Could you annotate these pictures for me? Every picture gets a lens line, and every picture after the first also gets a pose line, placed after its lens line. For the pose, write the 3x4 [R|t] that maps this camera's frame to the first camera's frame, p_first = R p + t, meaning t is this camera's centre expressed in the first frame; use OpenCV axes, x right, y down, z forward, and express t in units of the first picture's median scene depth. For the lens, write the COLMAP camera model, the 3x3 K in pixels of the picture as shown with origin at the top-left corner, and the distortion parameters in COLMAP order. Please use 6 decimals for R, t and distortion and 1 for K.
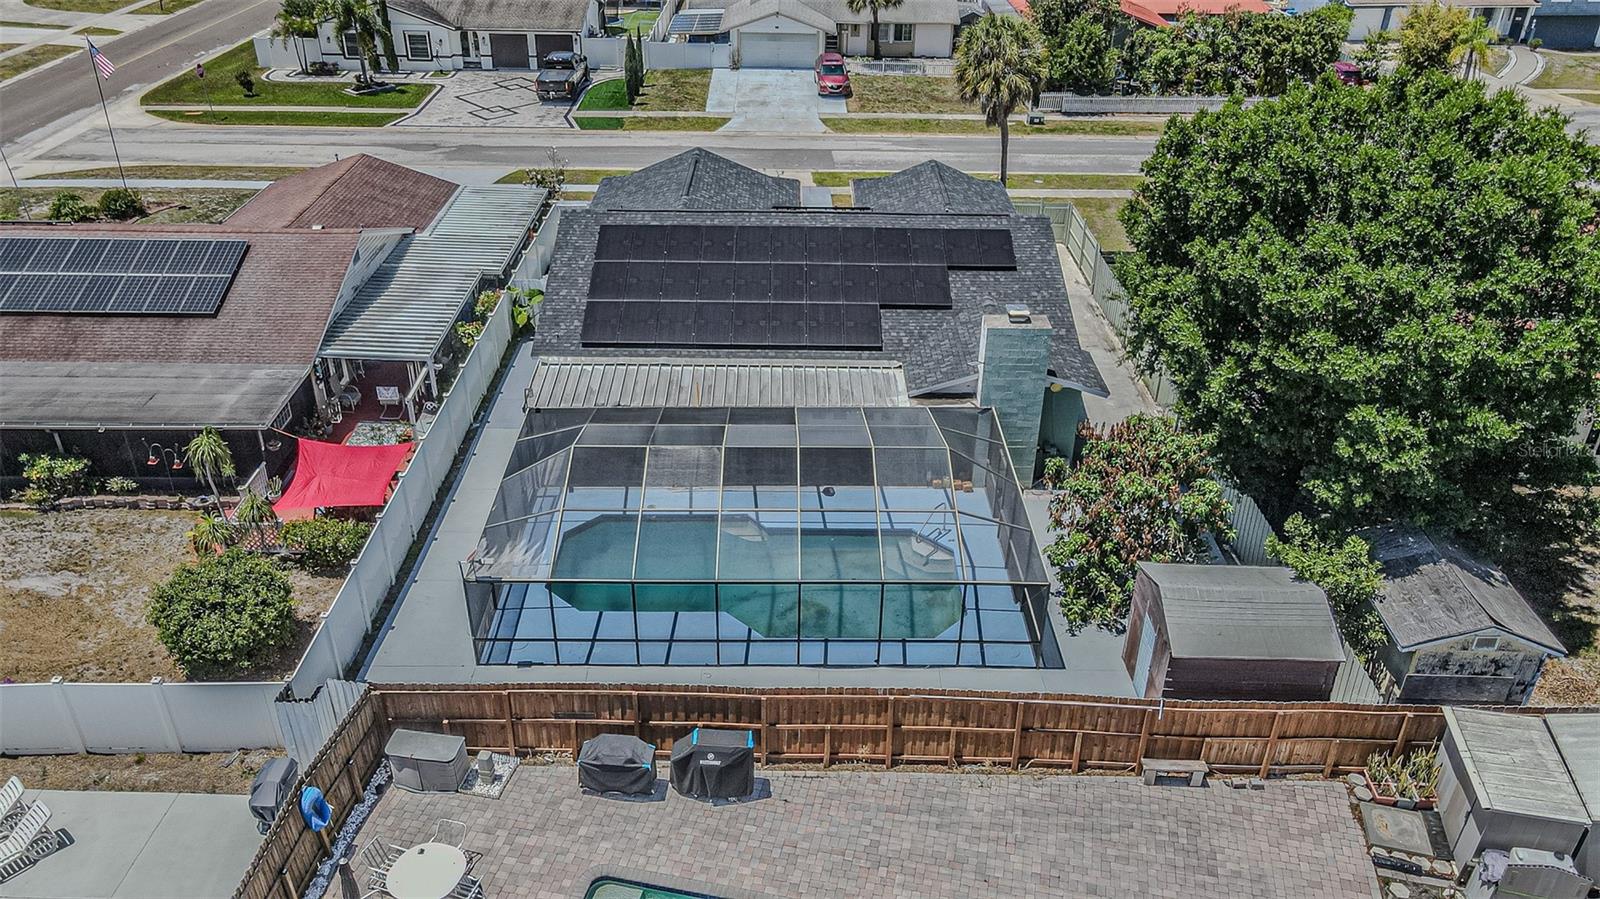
lens RADIAL K [[1181.7, 0, 802.6], [0, 1181.7, 432.4], [0, 0, 1]] dist [0.018660, 0.007541]
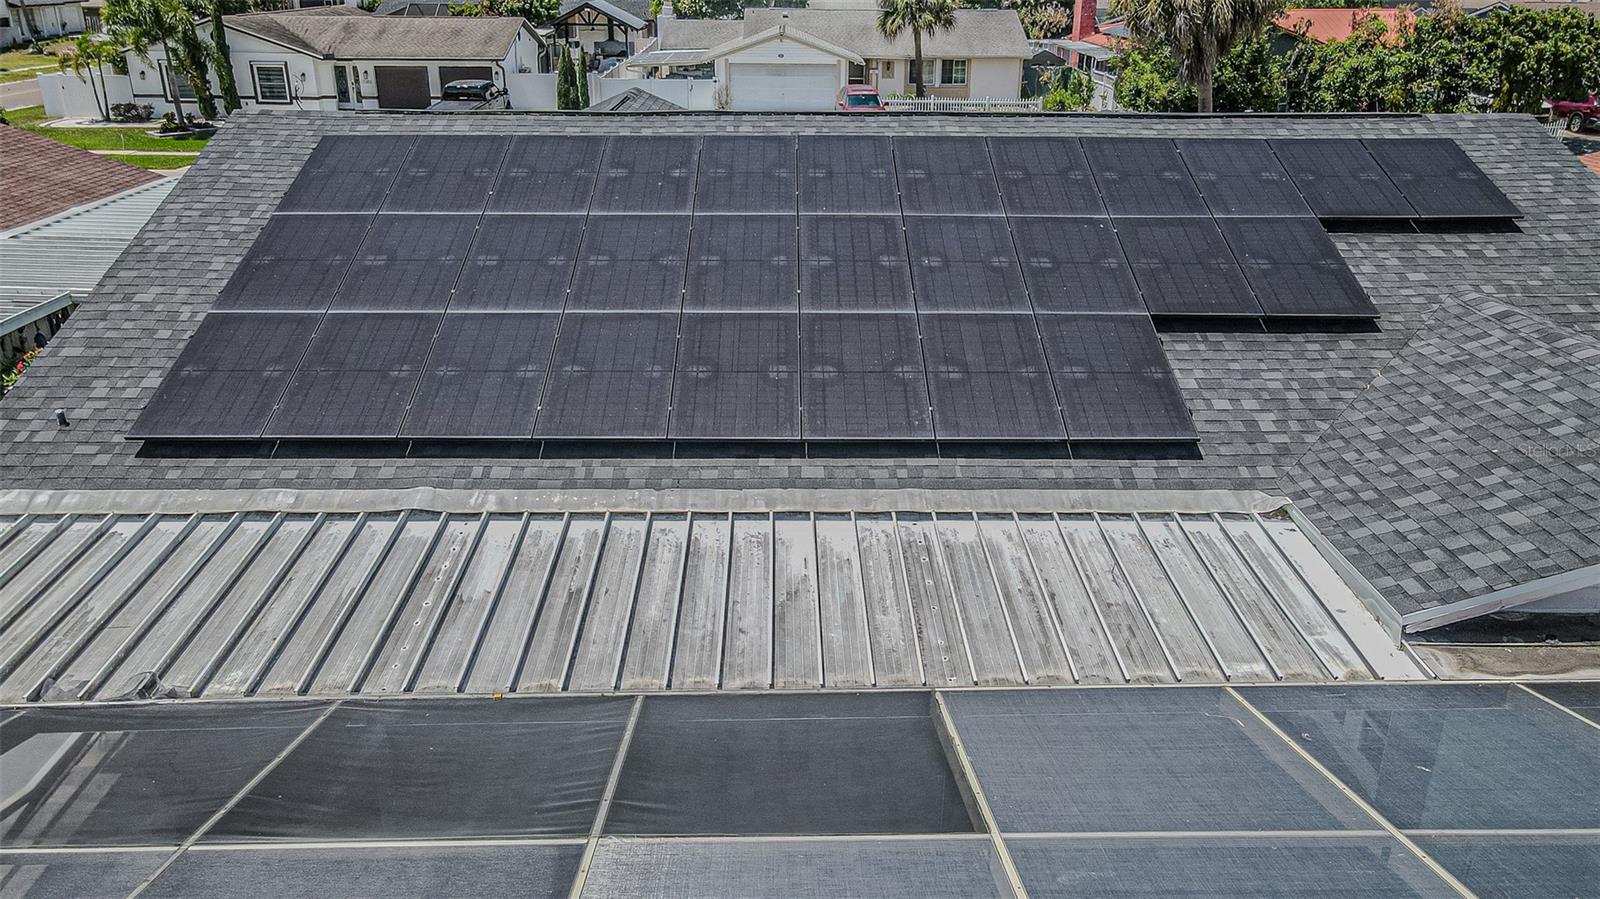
lens RADIAL K [[1181.7, 0, 807.2], [0, 1181.7, 463.8], [0, 0, 1]] dist [0.018660, 0.007541]
pose [[0.999919, -0.011146, 0.006209, -0.028911], [0.011789, 0.993211, -0.115730, -0.035695], [-0.004877, 0.115794, 0.993261, 0.715913]]
